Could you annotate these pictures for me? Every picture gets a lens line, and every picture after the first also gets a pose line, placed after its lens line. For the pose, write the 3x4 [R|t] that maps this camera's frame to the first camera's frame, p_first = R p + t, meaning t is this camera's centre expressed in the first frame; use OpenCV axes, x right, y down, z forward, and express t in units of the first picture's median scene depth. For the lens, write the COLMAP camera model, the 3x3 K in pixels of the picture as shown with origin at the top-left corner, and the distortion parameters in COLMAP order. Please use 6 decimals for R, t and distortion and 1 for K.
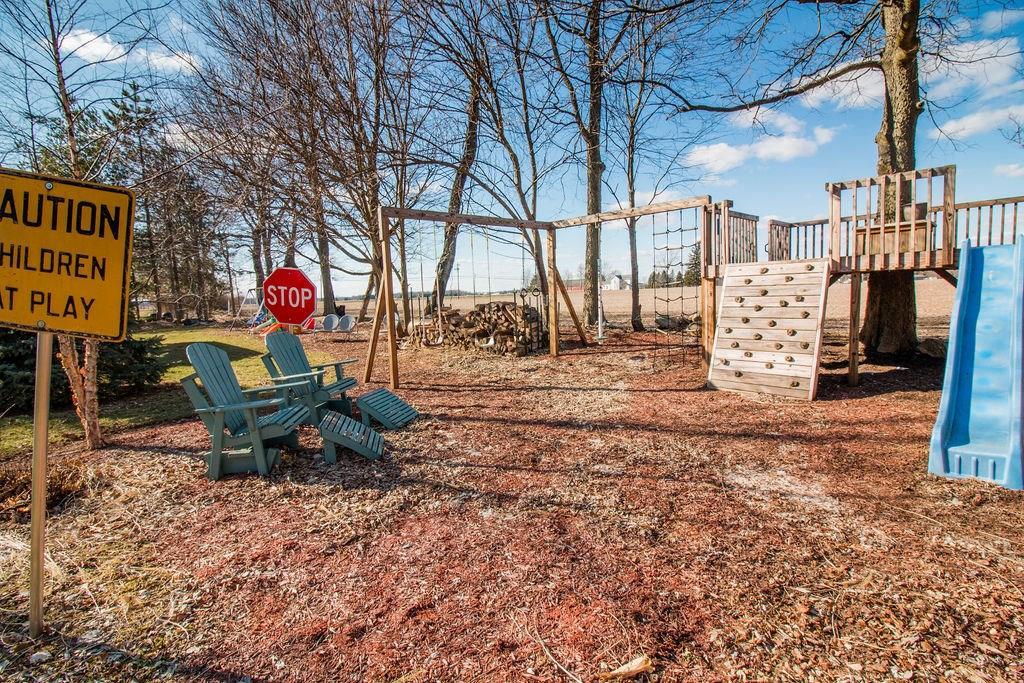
lens RADIAL K [[465.8, 0, 514.2], [0, 465.8, 336.3], [0, 0, 1]] dist [-0.013338, -0.001142]
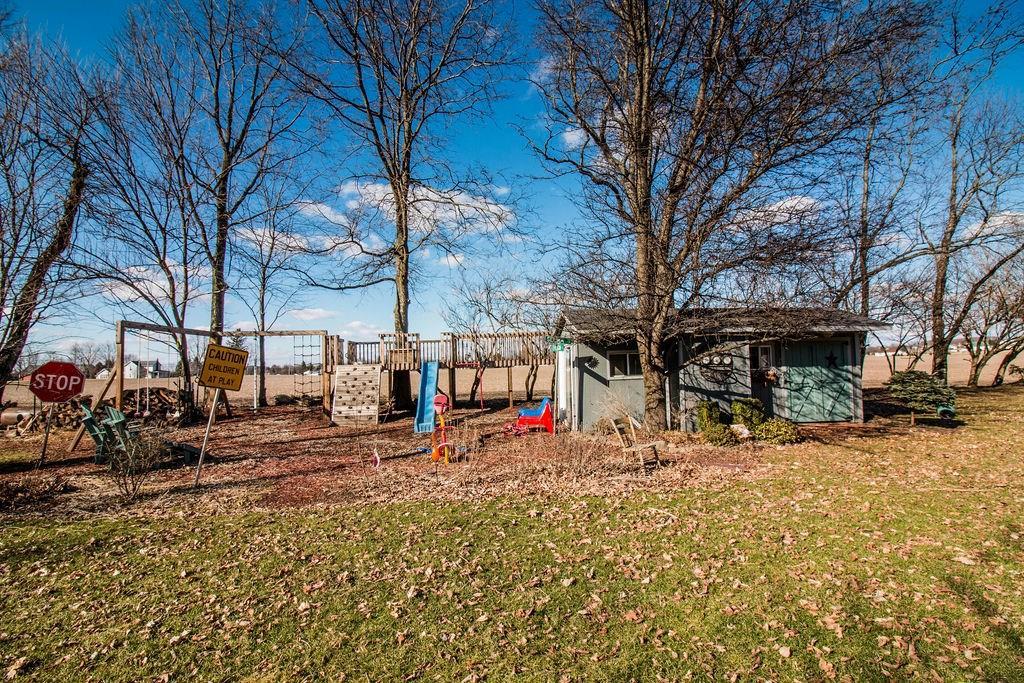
lens RADIAL K [[465.8, 0, 514.2], [0, 465.8, 336.3], [0, 0, 1]] dist [-0.013338, -0.001142]
pose [[0.605364, 0.070567, 0.792814, -0.745602], [0.080731, 0.985482, -0.149360, 0.093192], [-0.791844, 0.154422, 0.590878, -0.902502]]
